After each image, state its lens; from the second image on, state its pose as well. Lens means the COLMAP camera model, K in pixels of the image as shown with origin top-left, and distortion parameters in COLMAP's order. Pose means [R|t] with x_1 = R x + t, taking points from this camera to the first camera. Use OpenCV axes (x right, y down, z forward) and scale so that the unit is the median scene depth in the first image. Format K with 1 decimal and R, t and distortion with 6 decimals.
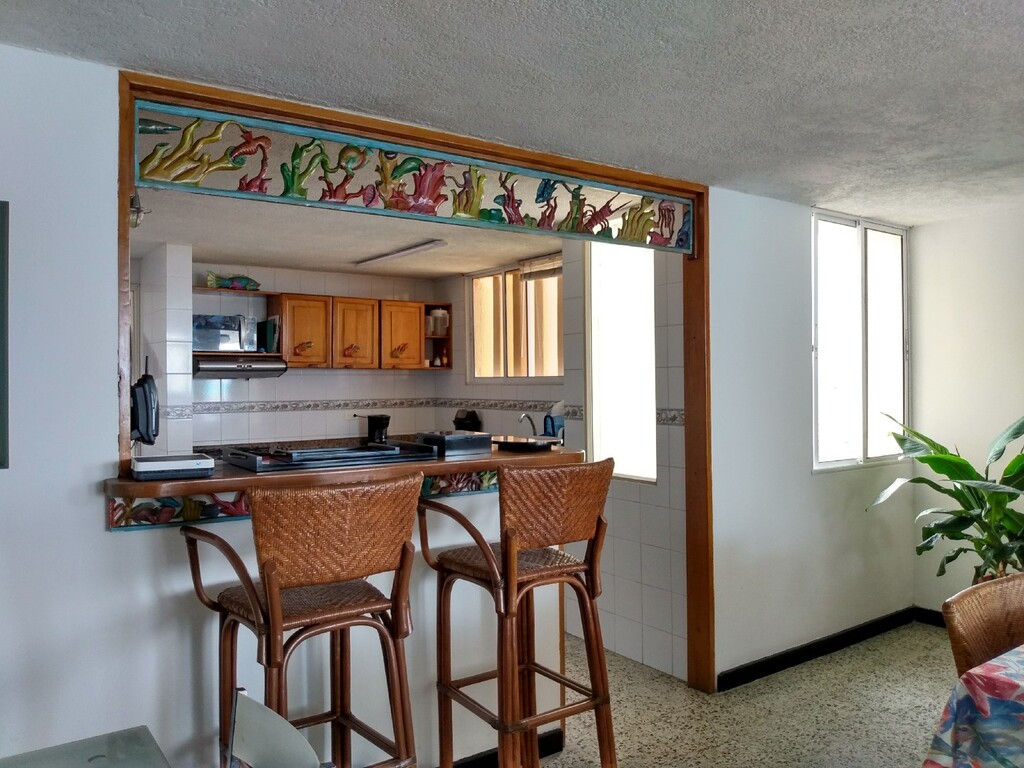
lens RADIAL K [[791.8, 0, 508.9], [0, 791.8, 381.5], [0, 0, 1]] dist [0.052124, -0.077796]
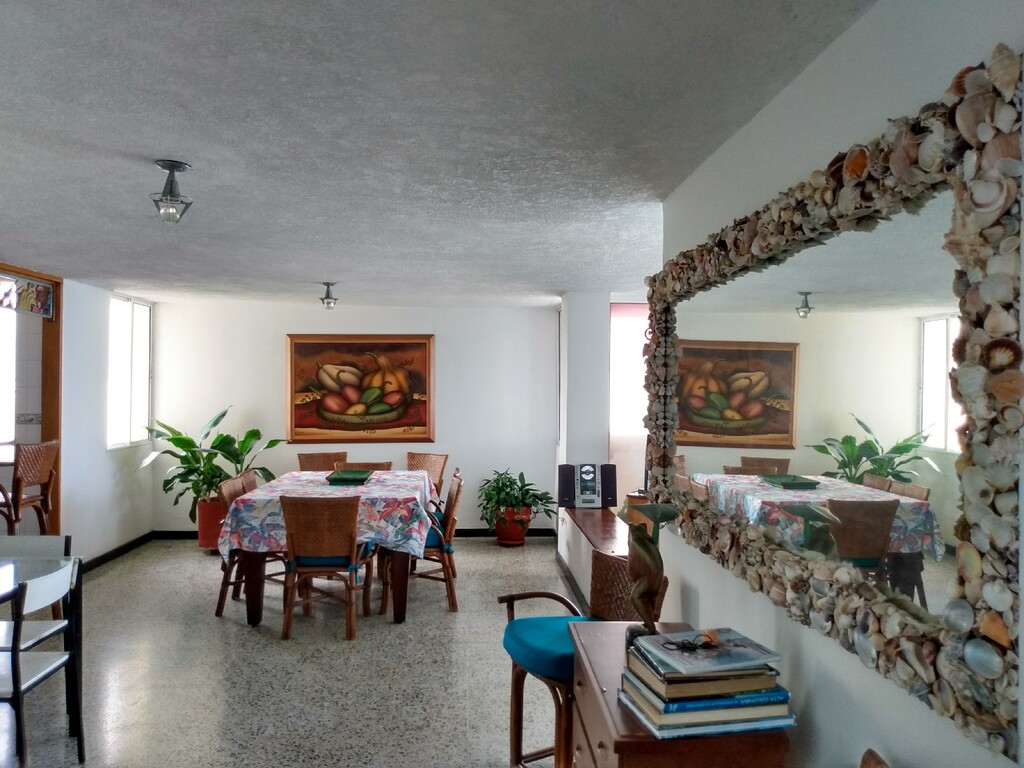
lens RADIAL K [[791.8, 0, 508.9], [0, 791.8, 381.5], [0, 0, 1]] dist [0.052124, -0.077796]
pose [[0.543960, 0.016953, 0.838940, -0.443662], [-0.013640, 0.999842, -0.011360, -0.018066], [-0.839000, -0.005264, 0.544106, -0.476855]]
